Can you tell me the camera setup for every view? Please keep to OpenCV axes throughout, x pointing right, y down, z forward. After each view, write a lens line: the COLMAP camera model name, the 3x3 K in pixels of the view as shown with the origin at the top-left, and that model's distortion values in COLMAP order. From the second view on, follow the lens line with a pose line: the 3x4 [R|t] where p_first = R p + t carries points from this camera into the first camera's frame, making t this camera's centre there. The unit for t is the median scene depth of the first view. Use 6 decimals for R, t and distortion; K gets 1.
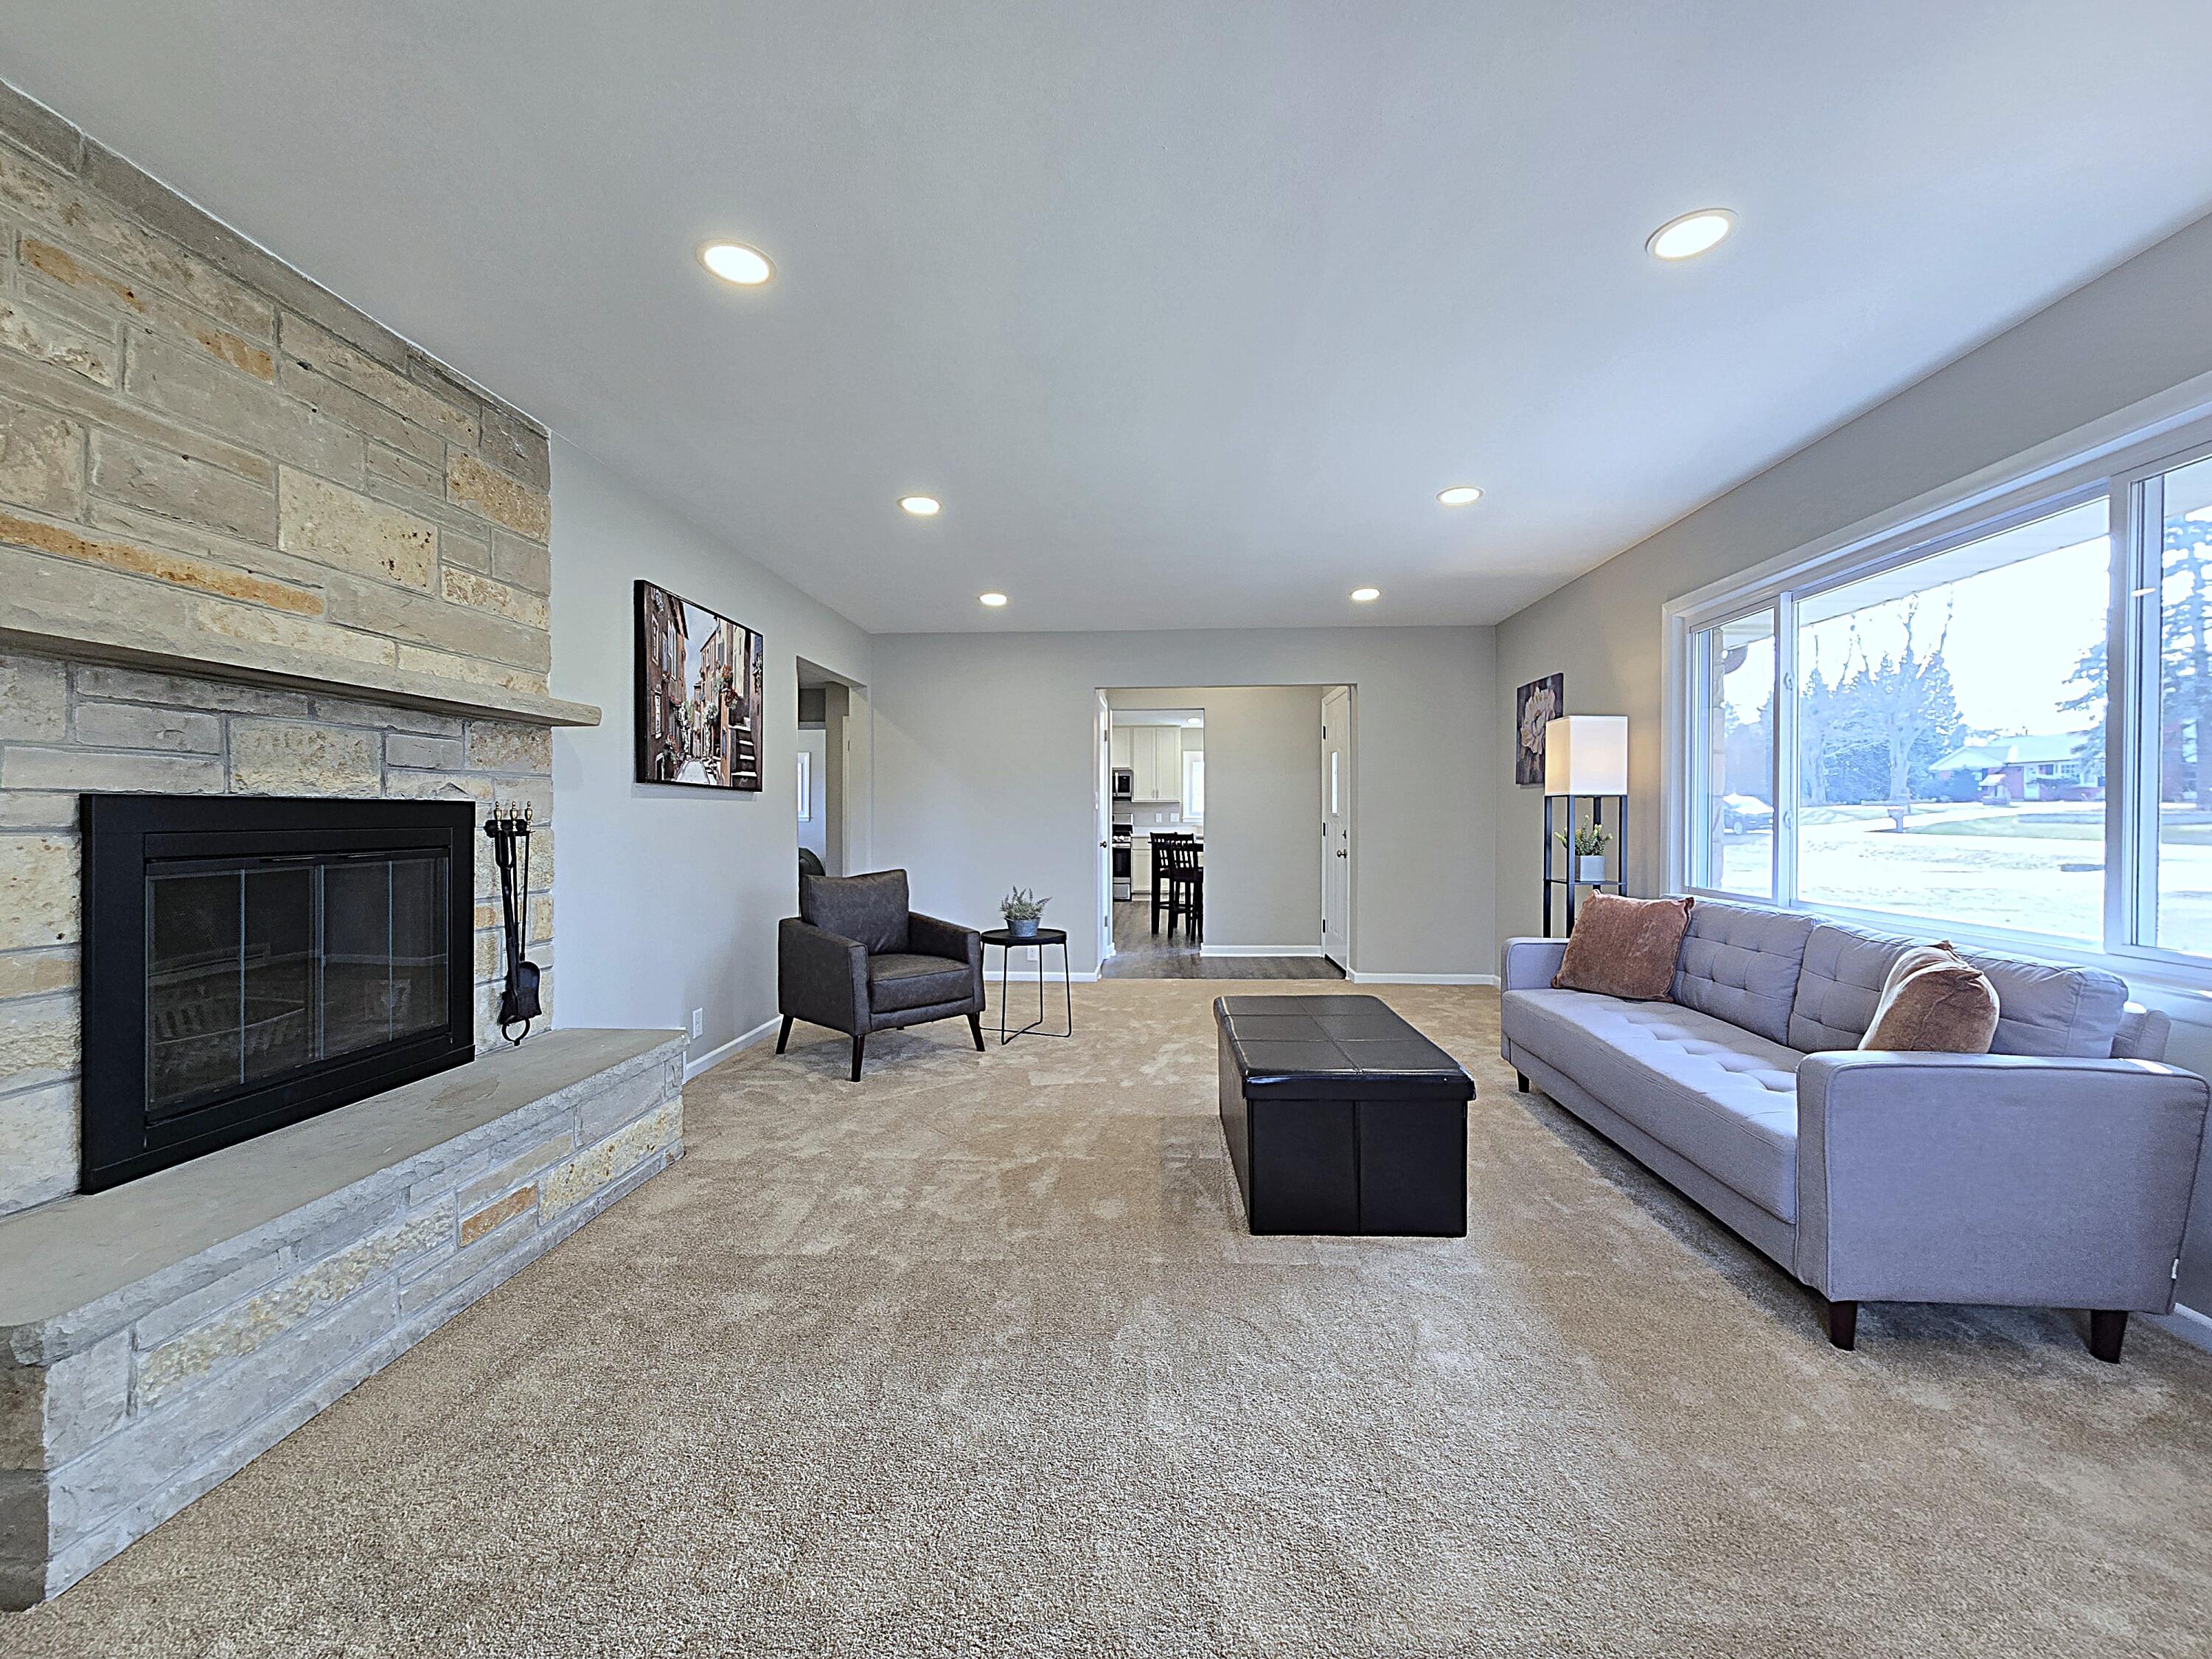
lens RADIAL K [[903.7, 0, 1115.0], [0, 903.7, 821.7], [0, 0, 1]] dist [-0.004744, 0.001674]
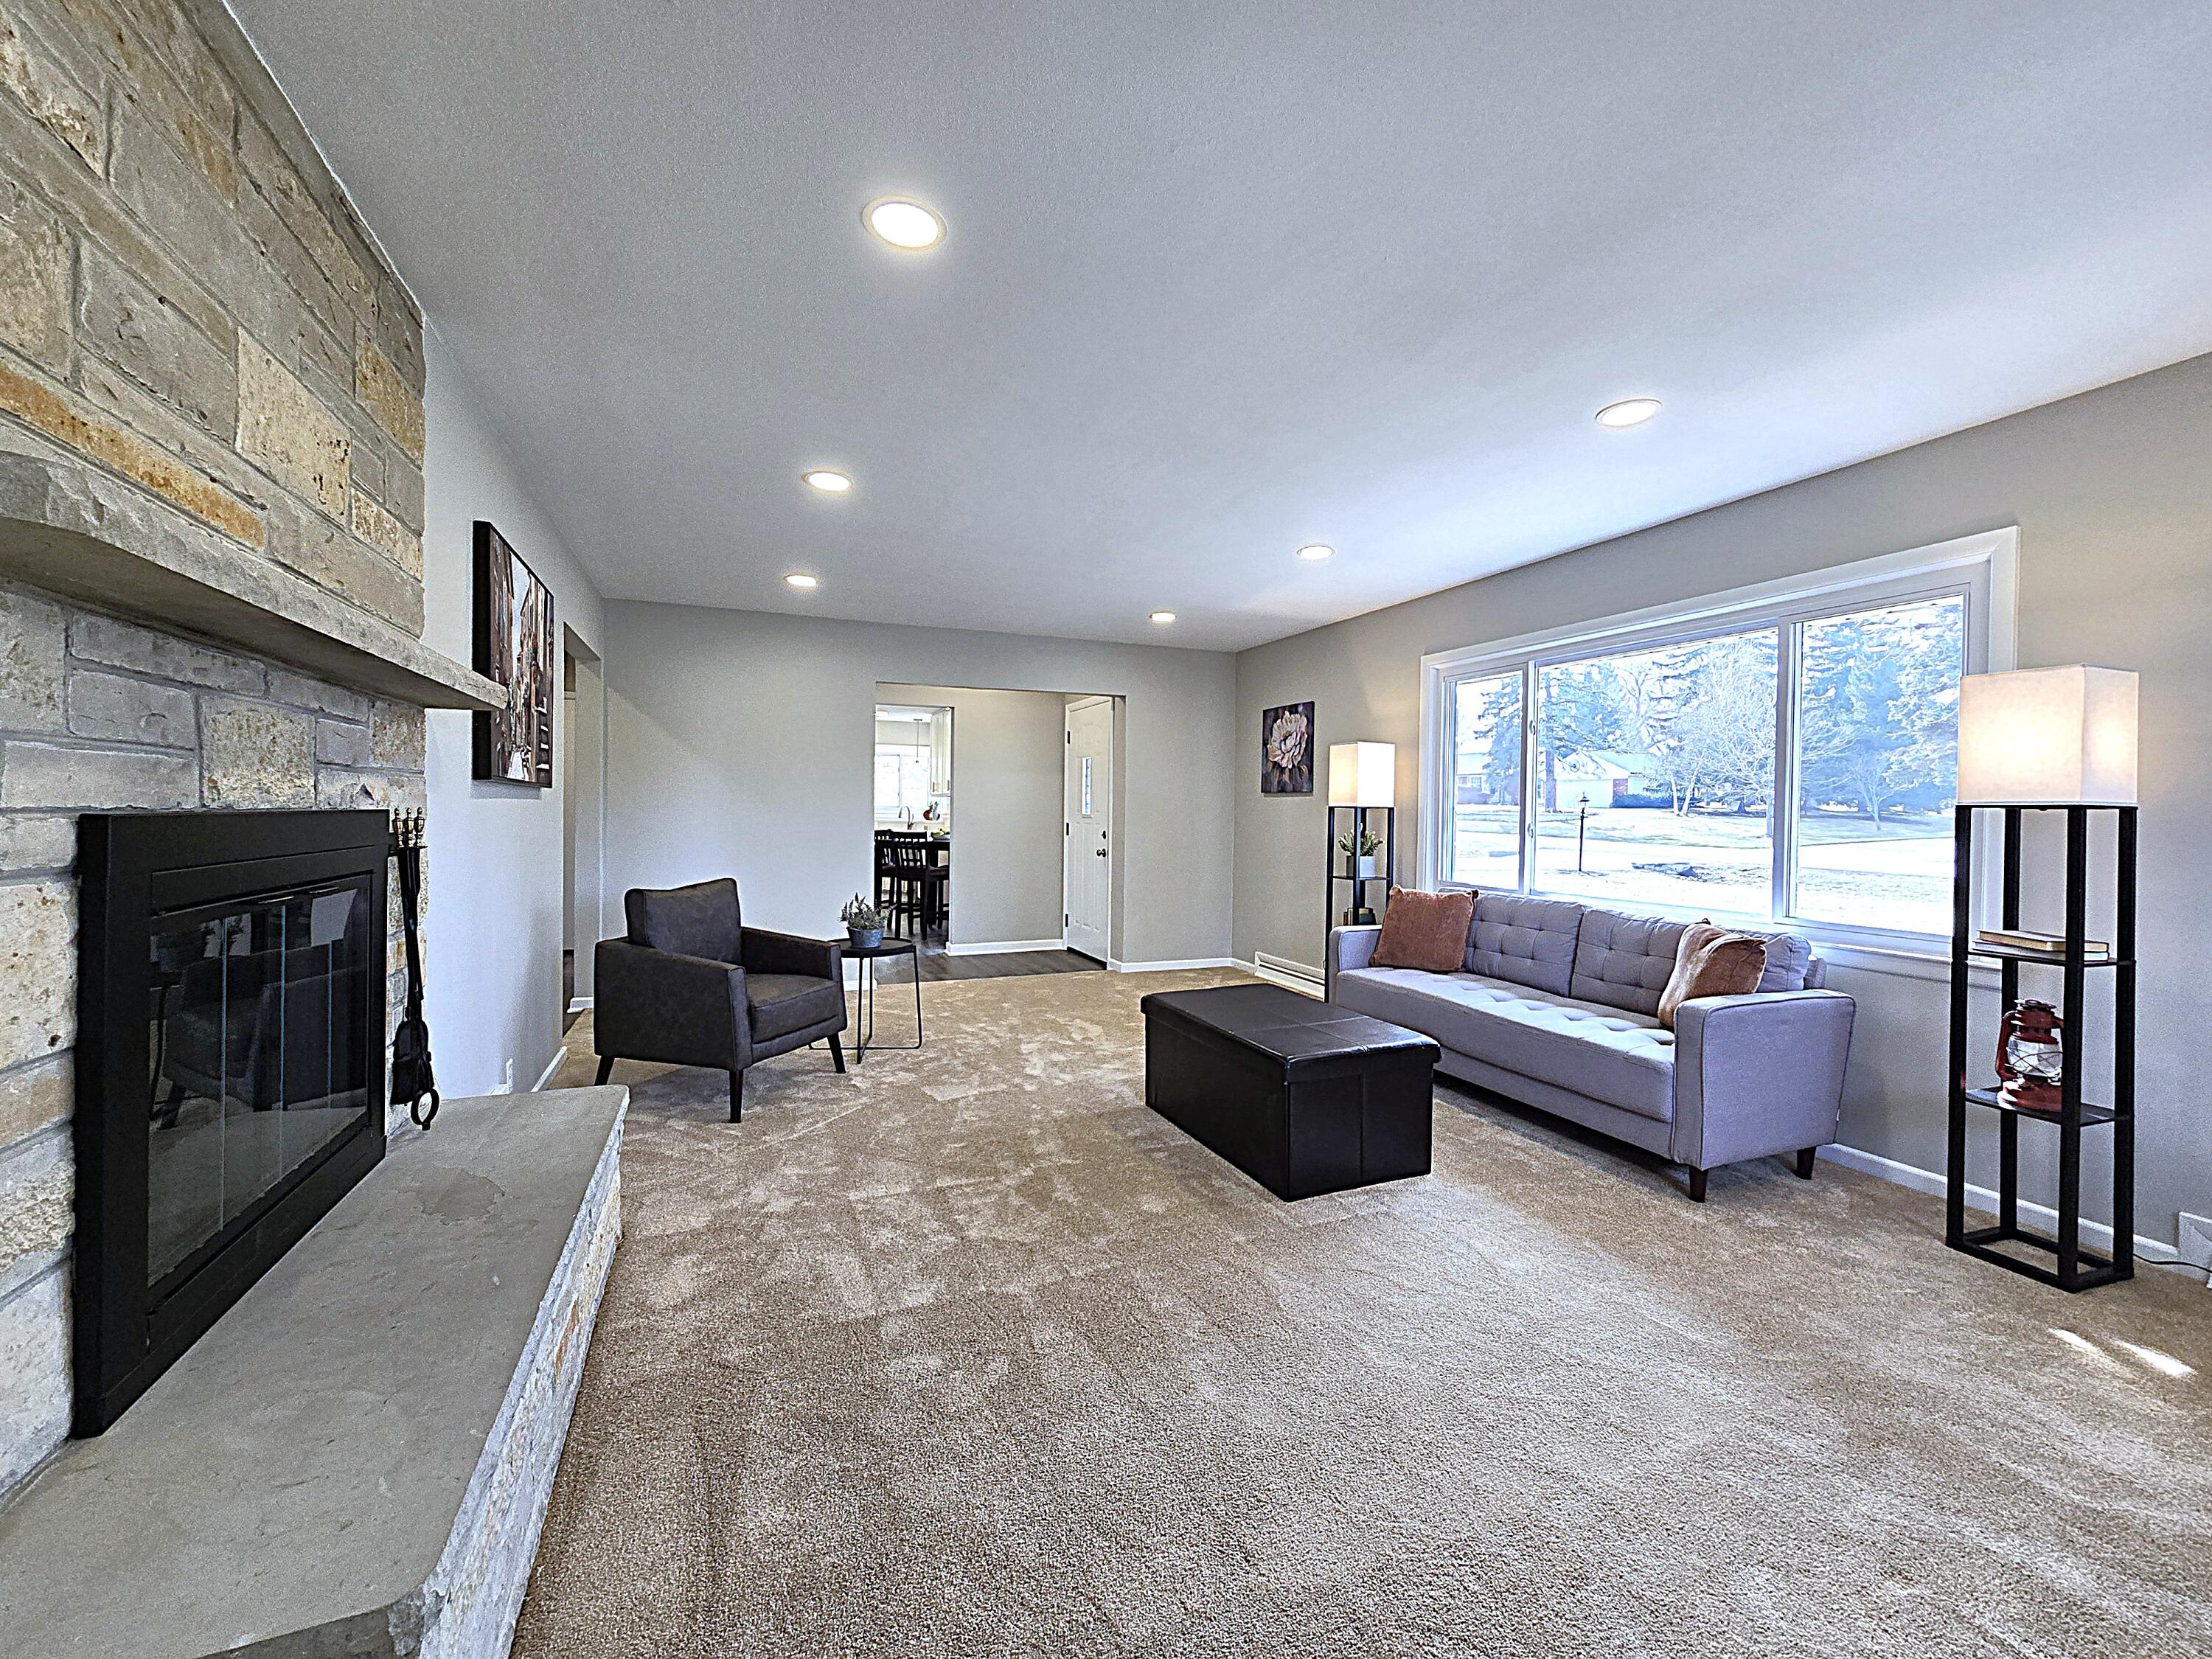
lens RADIAL K [[903.7, 0, 1115.3], [0, 903.7, 822.3], [0, 0, 1]] dist [-0.004744, 0.001674]
pose [[0.901394, 0.005356, 0.432967, -0.368646], [-0.010029, 0.999913, 0.008511, -0.018489], [-0.432884, -0.012014, 0.901369, 0.052480]]
